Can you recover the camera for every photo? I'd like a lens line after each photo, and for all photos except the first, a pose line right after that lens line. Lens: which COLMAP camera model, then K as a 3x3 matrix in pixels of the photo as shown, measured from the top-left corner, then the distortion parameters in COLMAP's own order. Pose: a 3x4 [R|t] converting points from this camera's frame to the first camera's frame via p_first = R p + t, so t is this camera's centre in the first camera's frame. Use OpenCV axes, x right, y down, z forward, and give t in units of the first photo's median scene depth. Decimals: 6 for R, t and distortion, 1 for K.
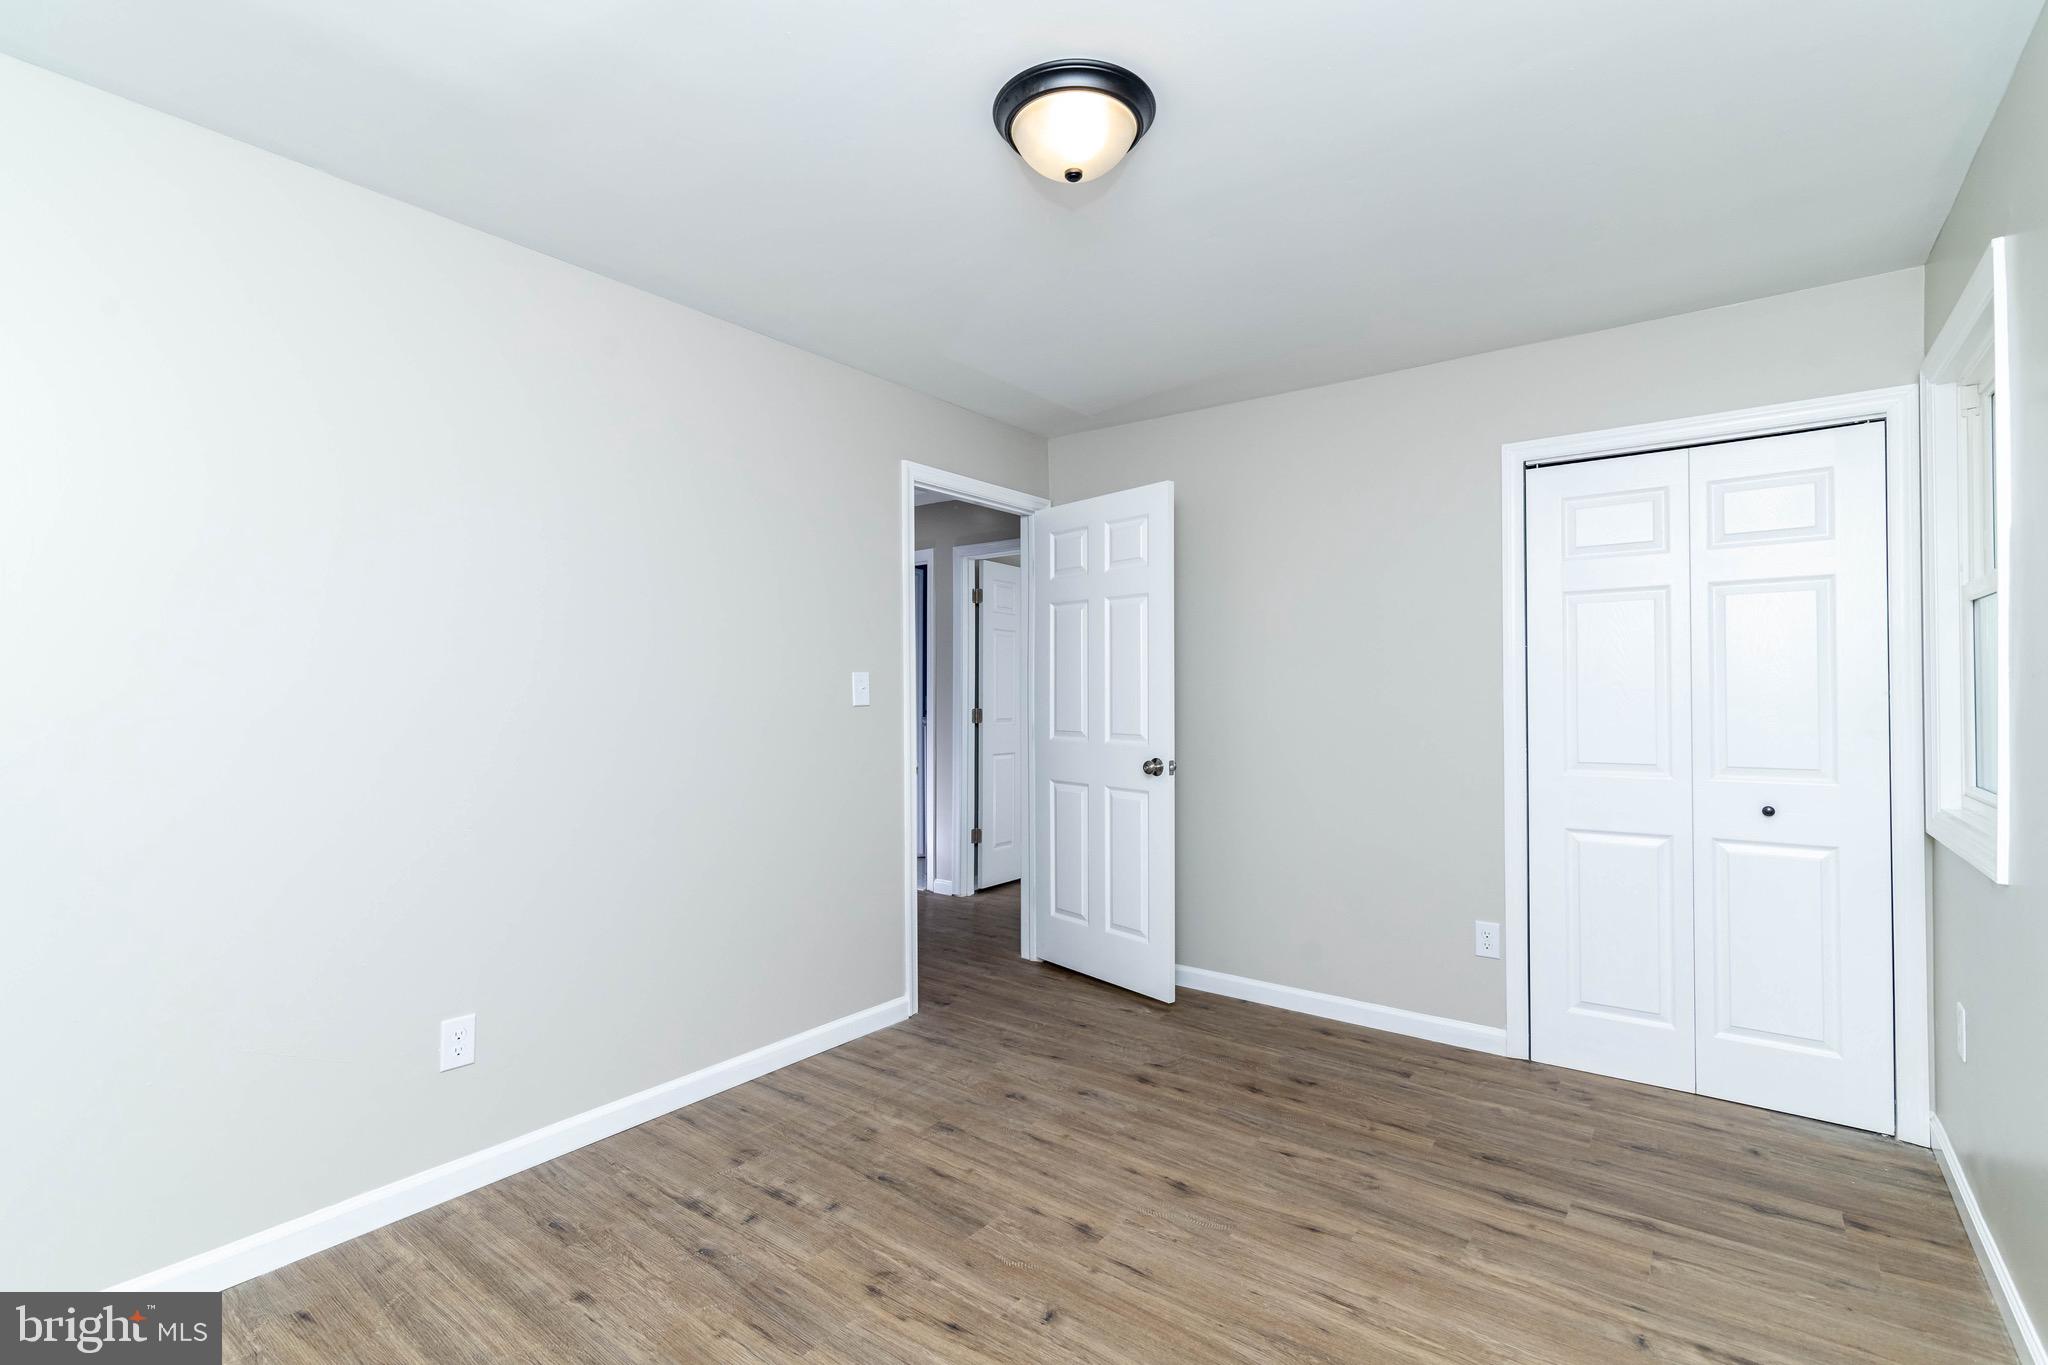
lens RADIAL K [[911.5, 0, 1028.9], [0, 911.5, 684.1], [0, 0, 1]] dist [-0.000584, -0.000122]
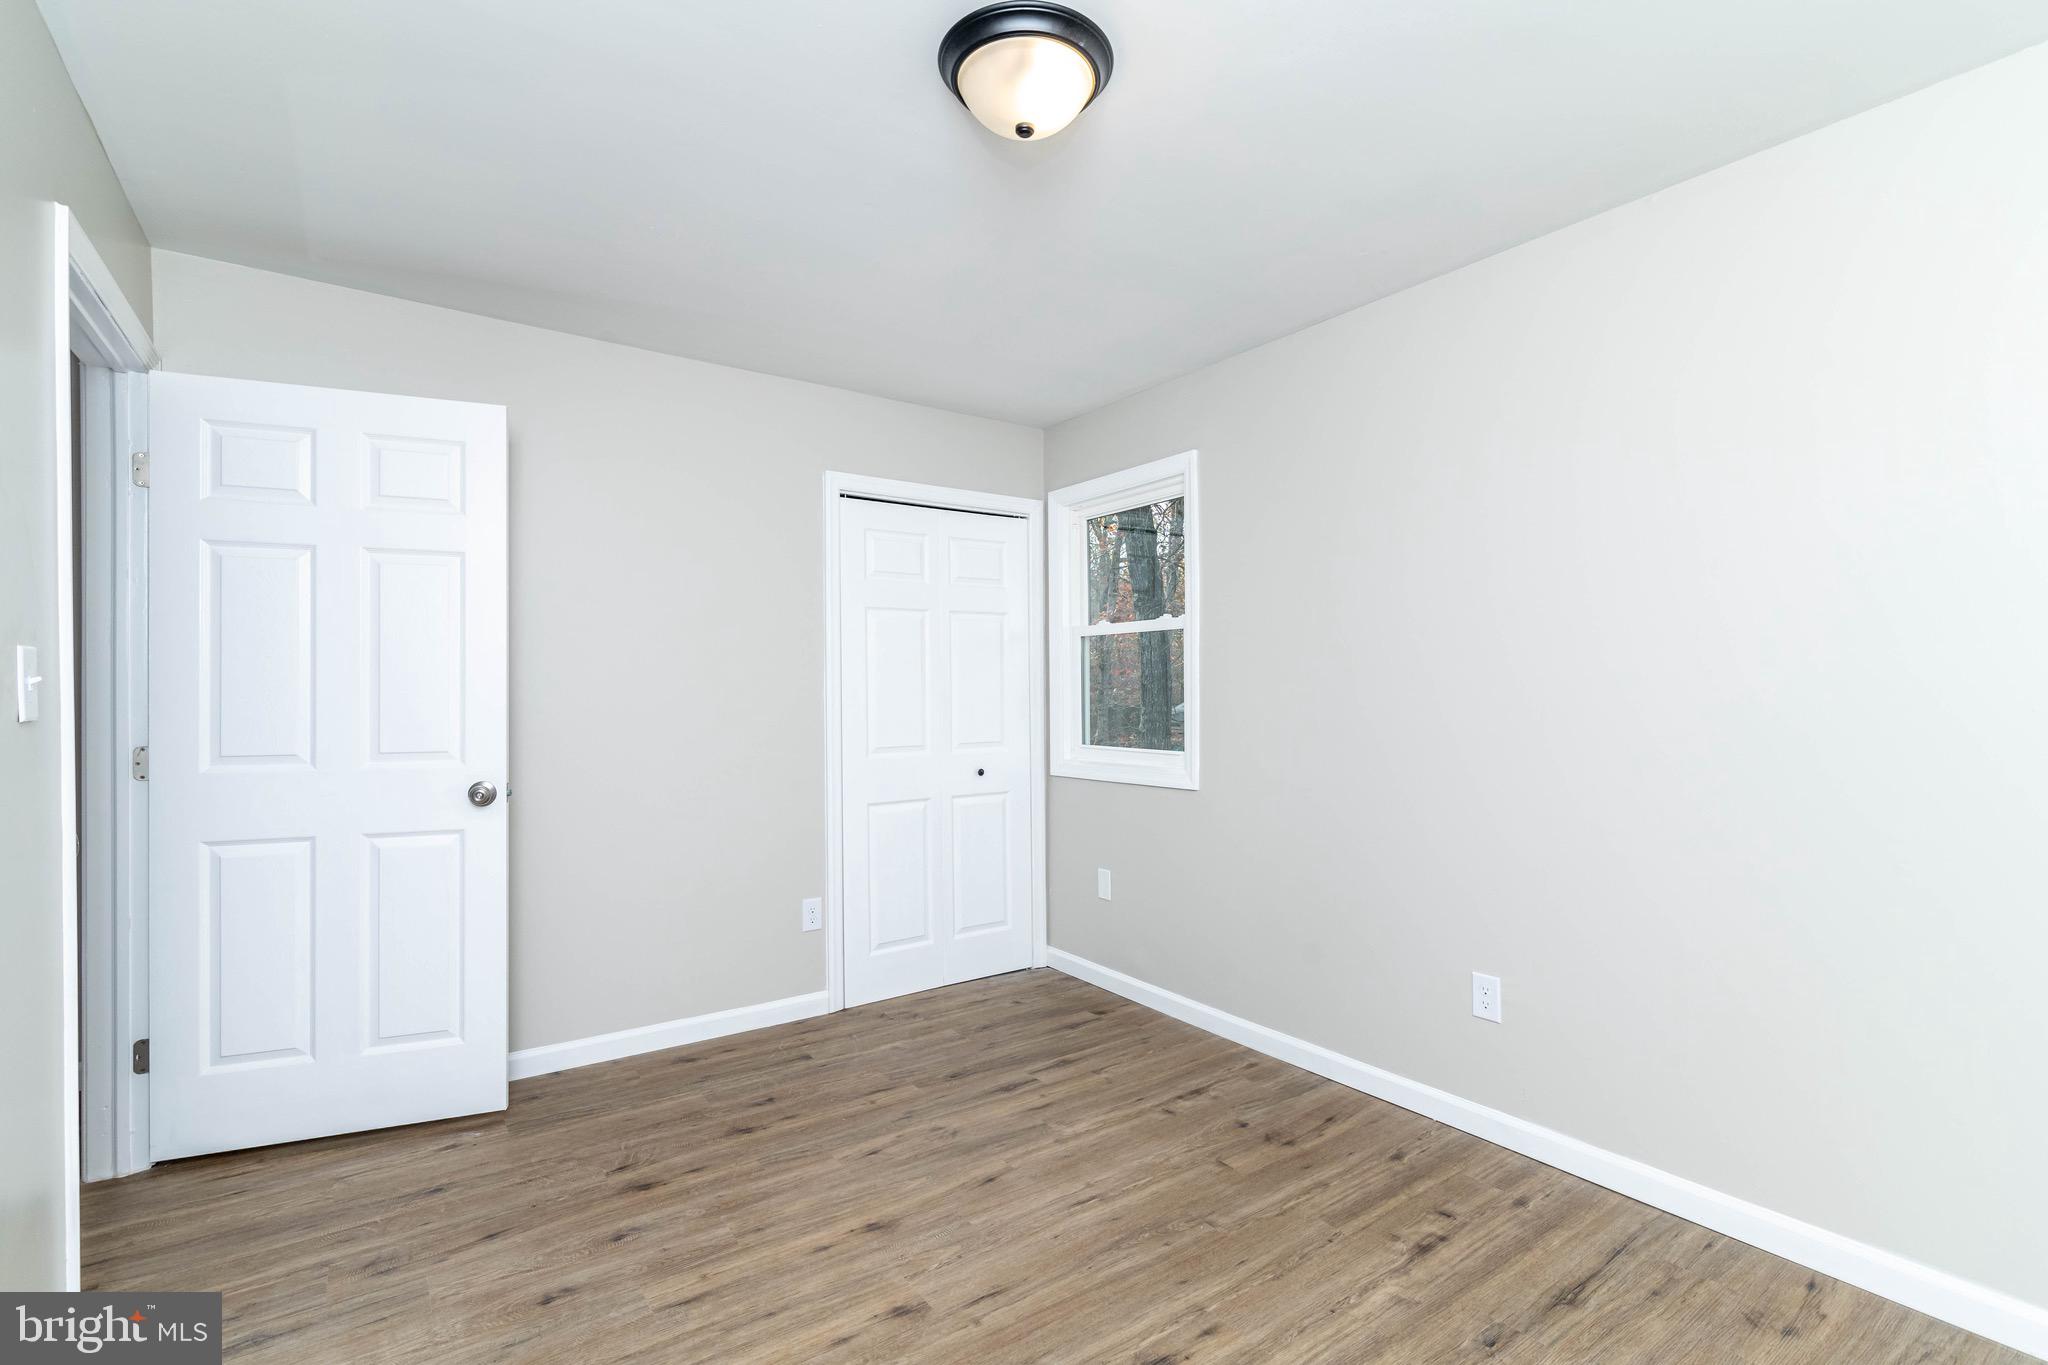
lens RADIAL K [[929.3, 0, 1021.4], [0, 929.3, 687.5], [0, 0, 1]] dist [0.000512, 0.000306]
pose [[0.313206, 0.002058, 0.949683, -0.569420], [-0.004118, 0.999991, -0.000809, 0.005522], [-0.949676, -0.003658, 0.313212, 0.474886]]
